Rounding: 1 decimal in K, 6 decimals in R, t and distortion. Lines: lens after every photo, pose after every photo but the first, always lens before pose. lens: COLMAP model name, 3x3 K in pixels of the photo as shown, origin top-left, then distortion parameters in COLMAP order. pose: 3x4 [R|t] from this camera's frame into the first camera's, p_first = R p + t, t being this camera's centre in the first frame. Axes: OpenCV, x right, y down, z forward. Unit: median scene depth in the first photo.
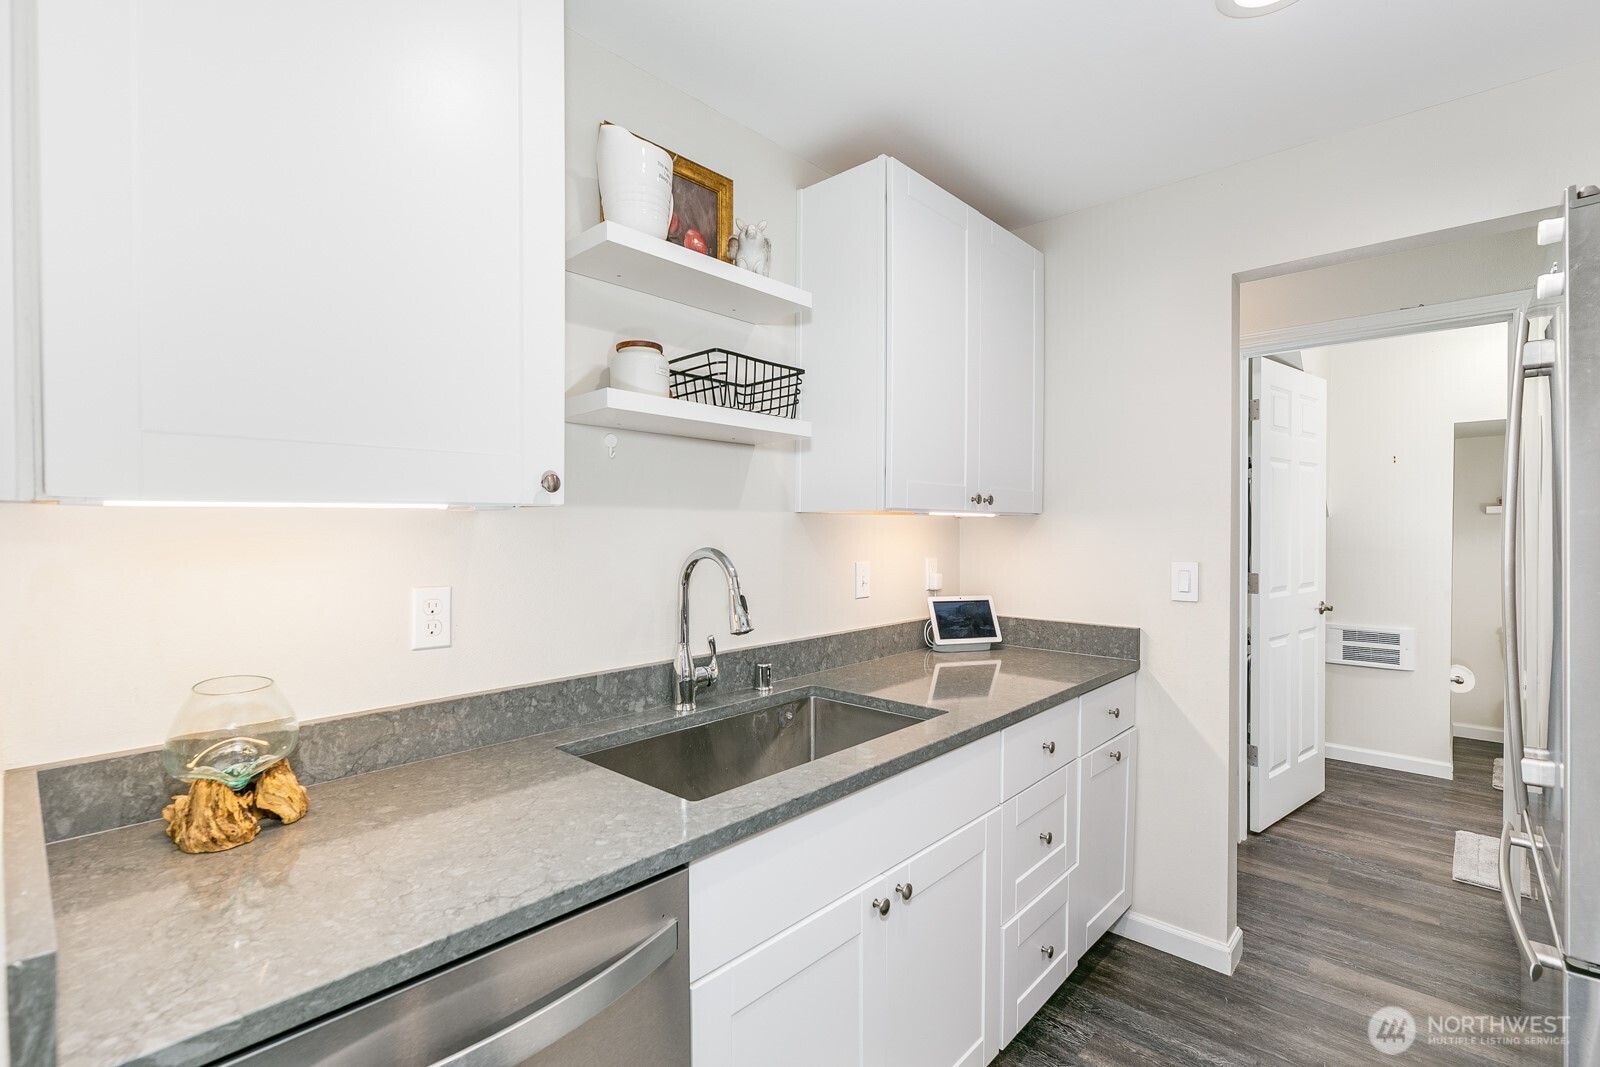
lens RADIAL K [[727.2, 0, 801.8], [0, 727.2, 526.7], [0, 0, 1]] dist [-0.002387, -0.000226]
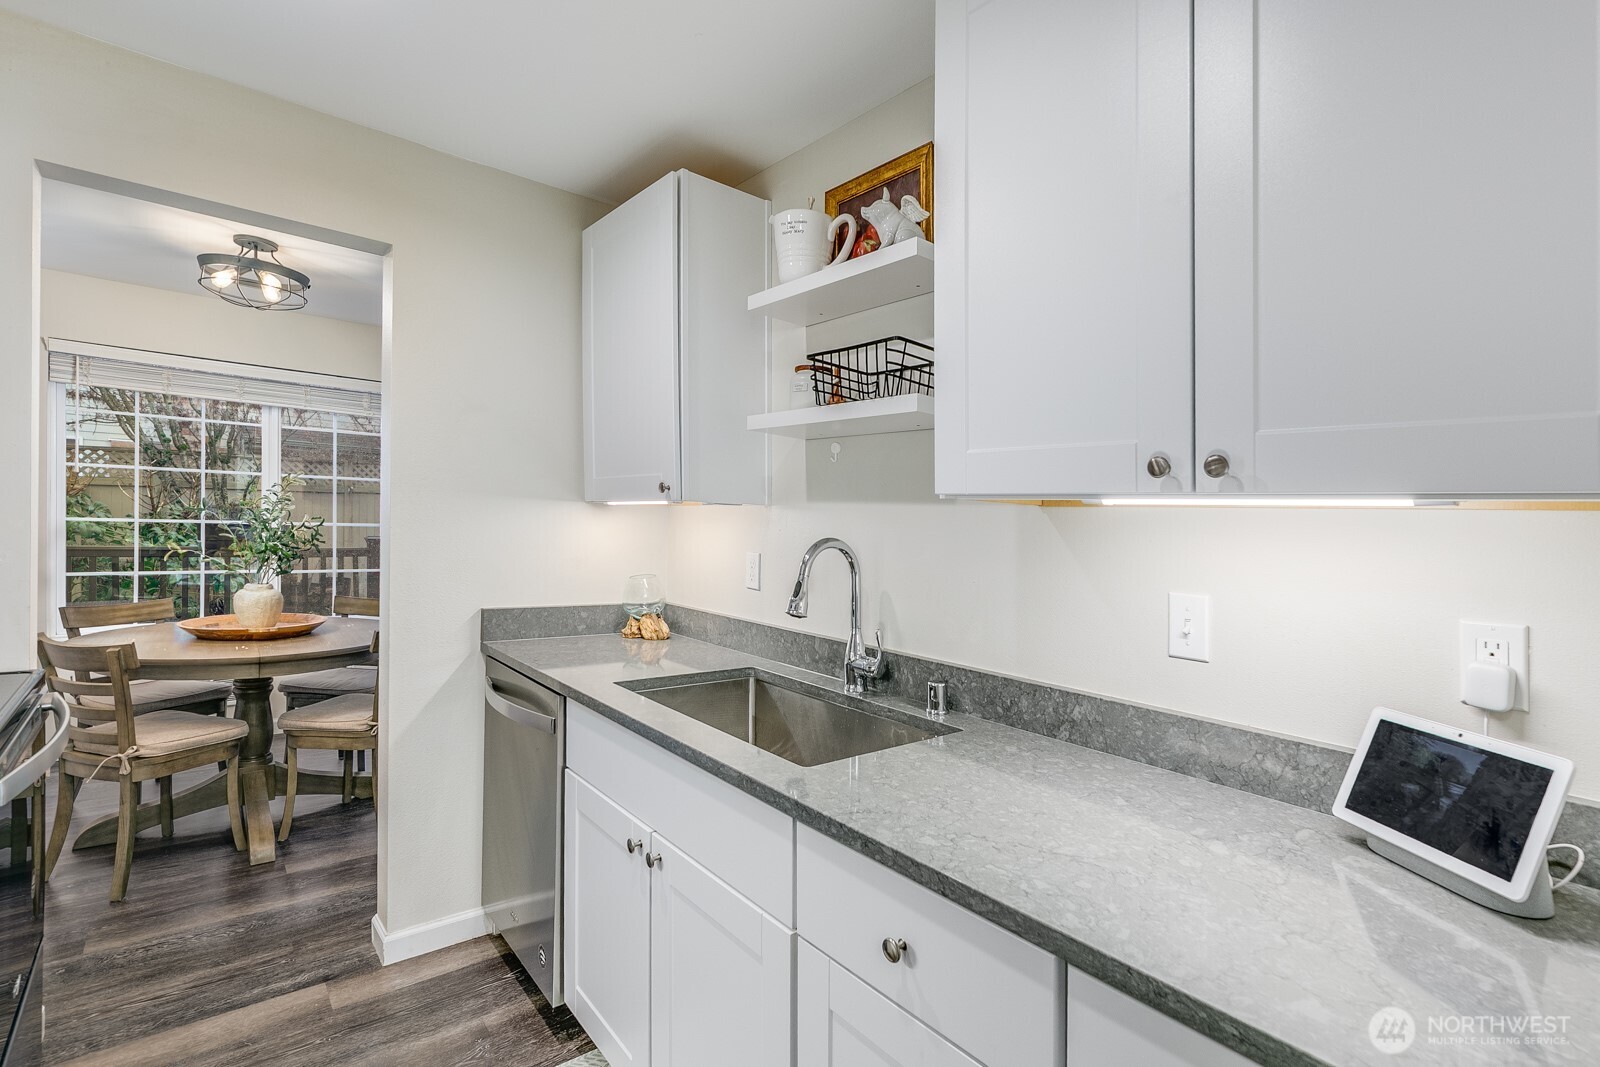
lens RADIAL K [[727.2, 0, 802.8], [0, 727.2, 540.8], [0, 0, 1]] dist [-0.002387, -0.000226]
pose [[-0.124835, 0.021614, -0.991942, 0.901924], [-0.038622, 0.998899, 0.026626, 0.005863], [0.991426, 0.041635, -0.123863, 1.046655]]
